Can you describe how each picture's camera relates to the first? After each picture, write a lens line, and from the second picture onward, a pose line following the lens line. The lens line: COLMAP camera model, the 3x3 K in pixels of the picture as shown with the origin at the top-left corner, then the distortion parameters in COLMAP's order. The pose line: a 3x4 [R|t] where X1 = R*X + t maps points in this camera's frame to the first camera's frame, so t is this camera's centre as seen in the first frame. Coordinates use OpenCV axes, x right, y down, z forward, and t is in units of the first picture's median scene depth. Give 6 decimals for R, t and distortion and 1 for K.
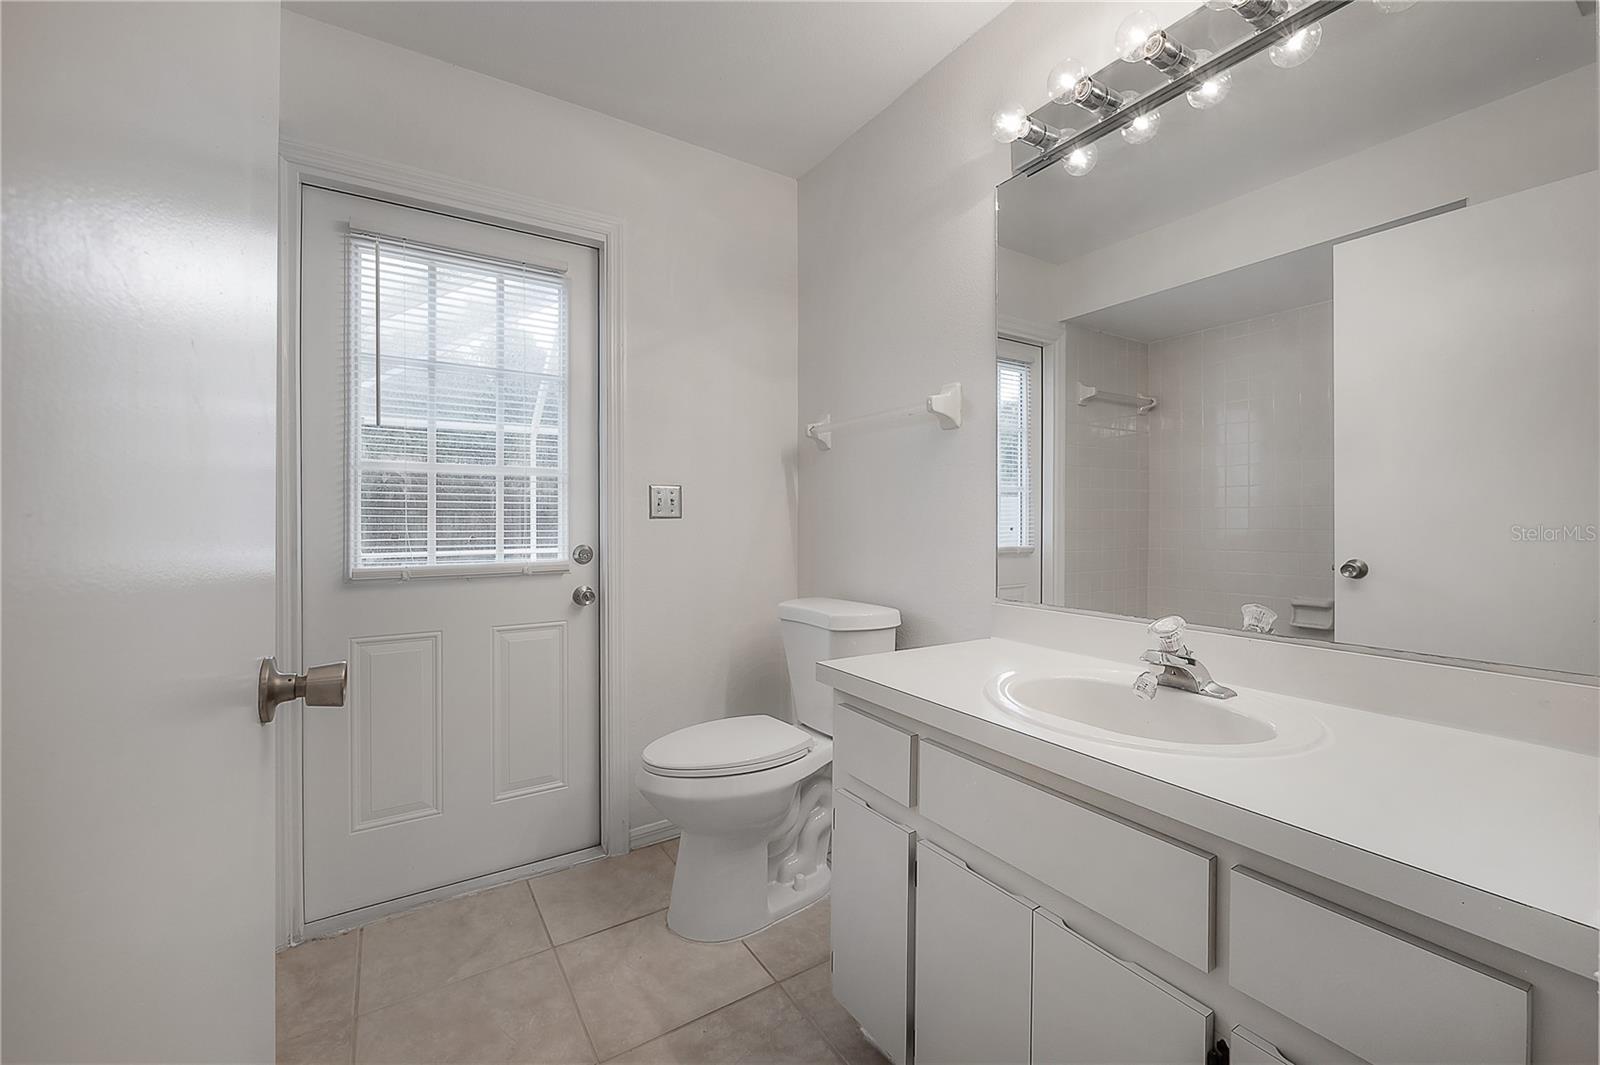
lens RADIAL K [[642.3, 0, 794.1], [0, 642.3, 525.8], [0, 0, 1]] dist [-0.006364, 0.001162]
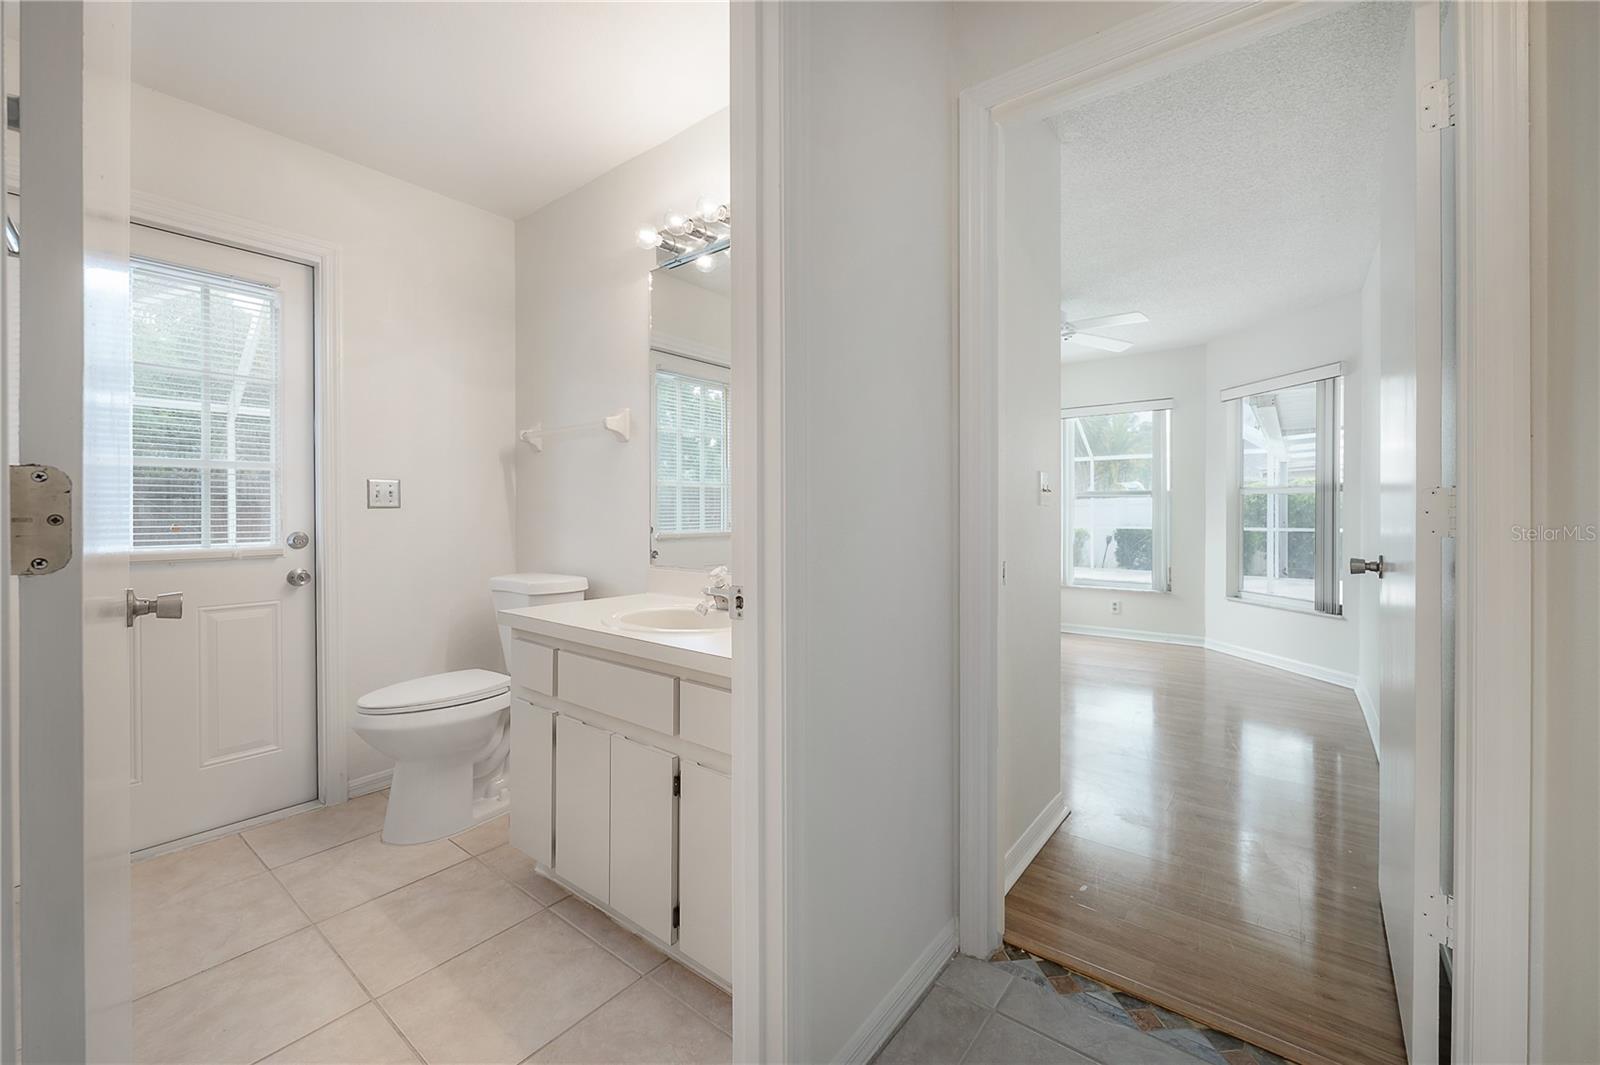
lens RADIAL K [[642.3, 0, 798.1], [0, 642.3, 516.1], [0, 0, 1]] dist [-0.006364, 0.001162]
pose [[0.941499, -0.003779, 0.336995, 0.121712], [0.003819, 0.999993, 0.000544, 0.005505], [-0.336994, 0.000775, 0.941506, -0.359701]]
